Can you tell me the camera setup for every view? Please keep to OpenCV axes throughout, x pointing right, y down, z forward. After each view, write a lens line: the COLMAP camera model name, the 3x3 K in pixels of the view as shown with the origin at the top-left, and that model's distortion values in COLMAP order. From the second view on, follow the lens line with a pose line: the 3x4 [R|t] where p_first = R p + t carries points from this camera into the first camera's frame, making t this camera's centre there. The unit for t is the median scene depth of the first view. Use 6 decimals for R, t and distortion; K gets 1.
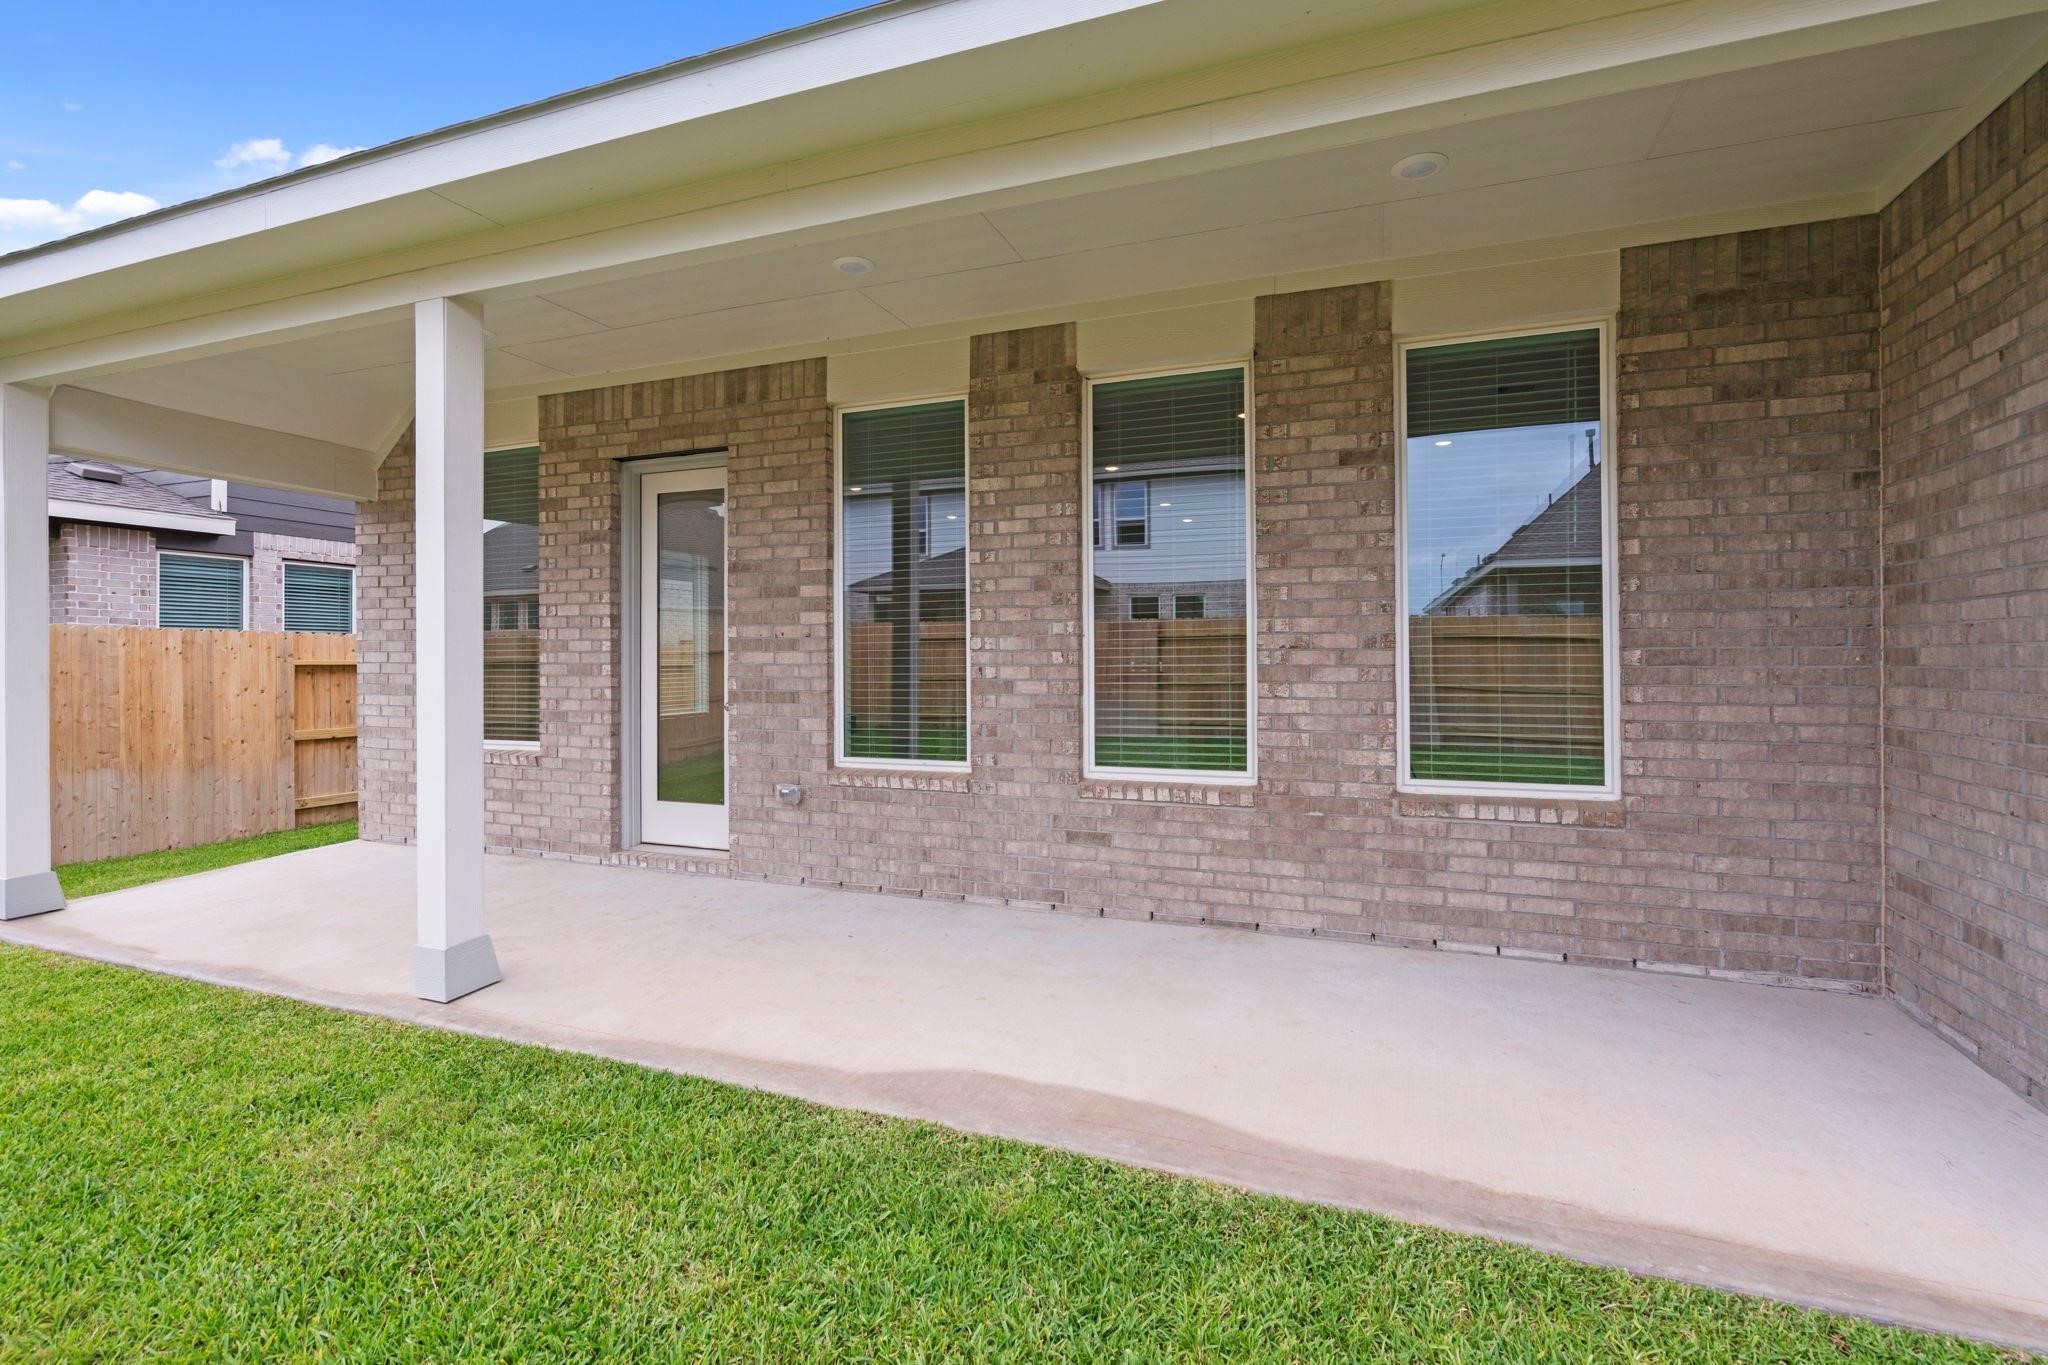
lens RADIAL K [[935.0, 0, 1019.1], [0, 935.0, 657.2], [0, 0, 1]] dist [-0.002515, 0.000179]
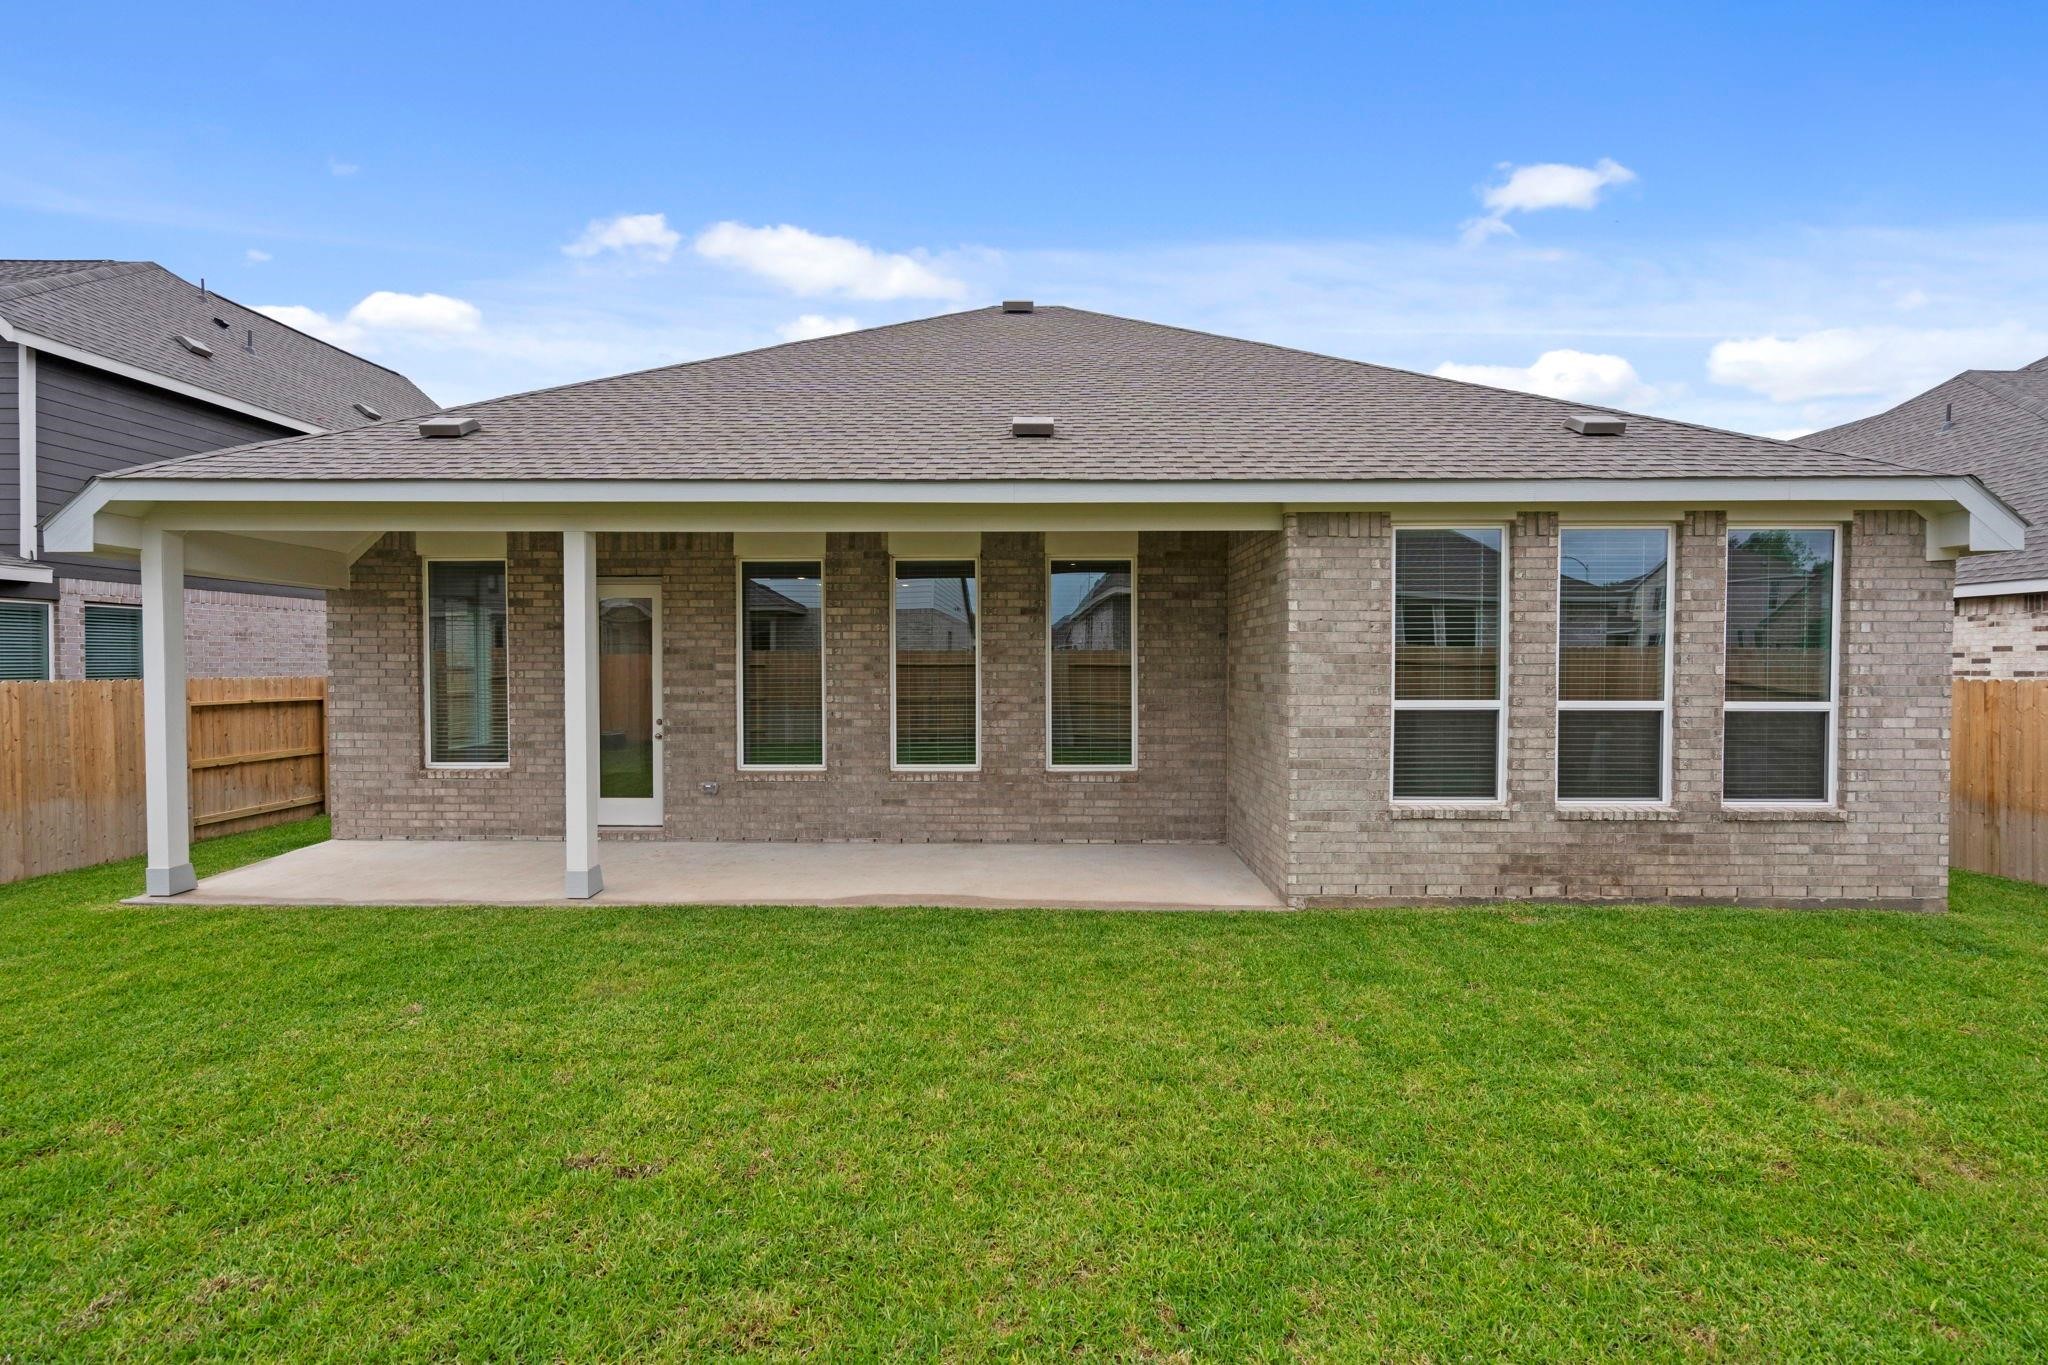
lens RADIAL K [[944.7, 0, 1022.1], [0, 944.7, 675.1], [0, 0, 1]] dist [0.000858, 0.000192]
pose [[0.936818, -0.002741, 0.349805, -0.341324], [-0.003707, 0.999835, 0.017761, -0.095905], [-0.349797, -0.017936, 0.936654, -0.850160]]
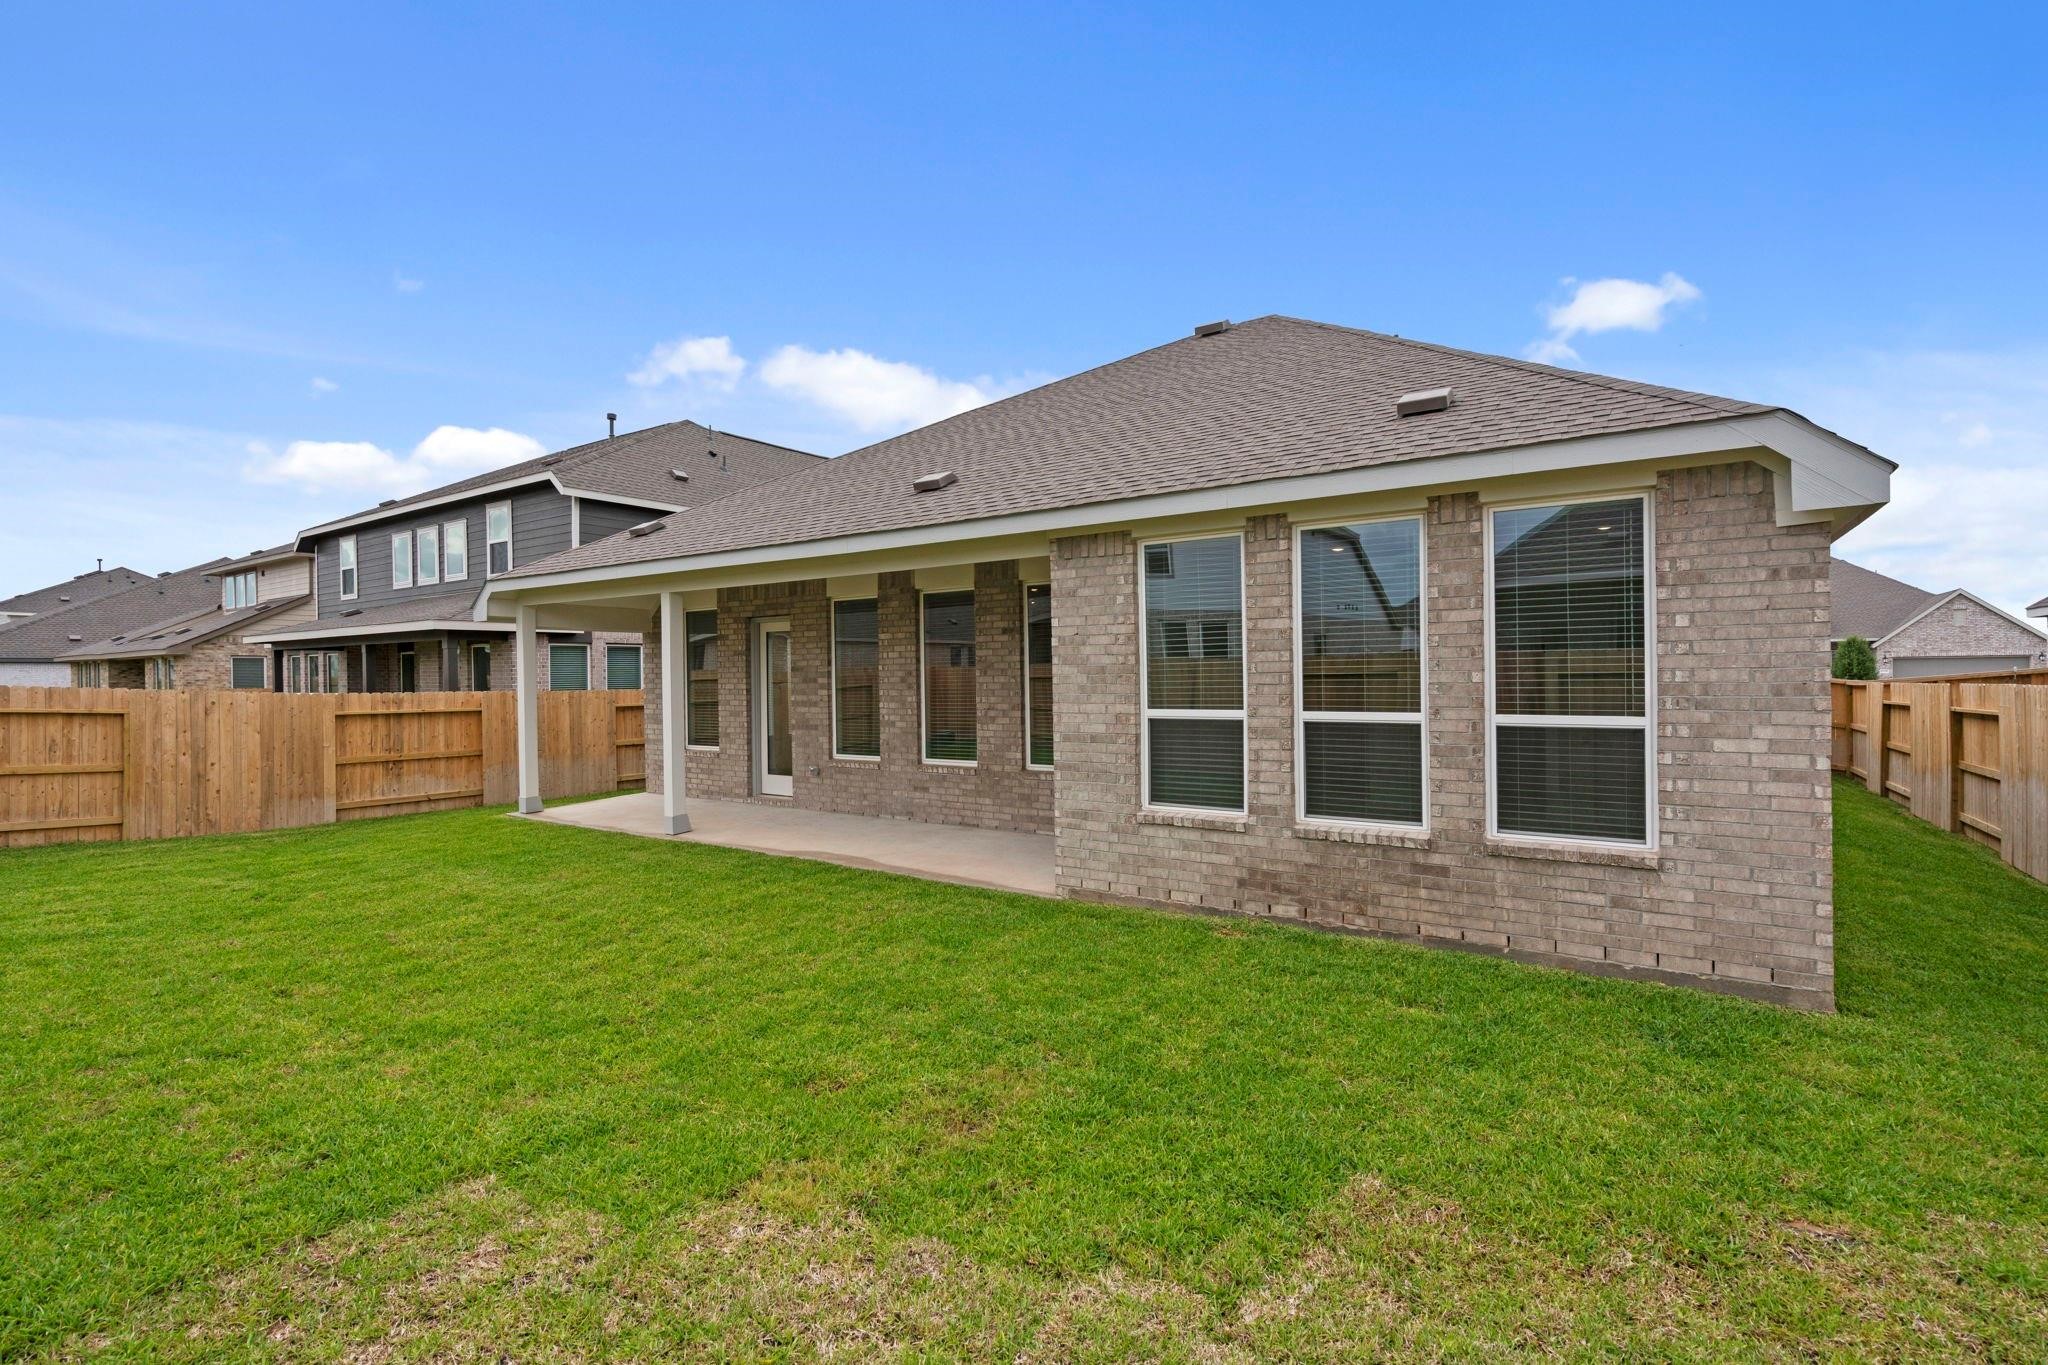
lens RADIAL K [[944.7, 0, 1022.1], [0, 944.7, 675.1], [0, 0, 1]] dist [0.000858, 0.000192]
pose [[0.972582, -0.009363, -0.232370, 0.846295], [0.010753, 0.999931, 0.004717, -0.097079], [0.232309, -0.007086, 0.972616, -1.202093]]
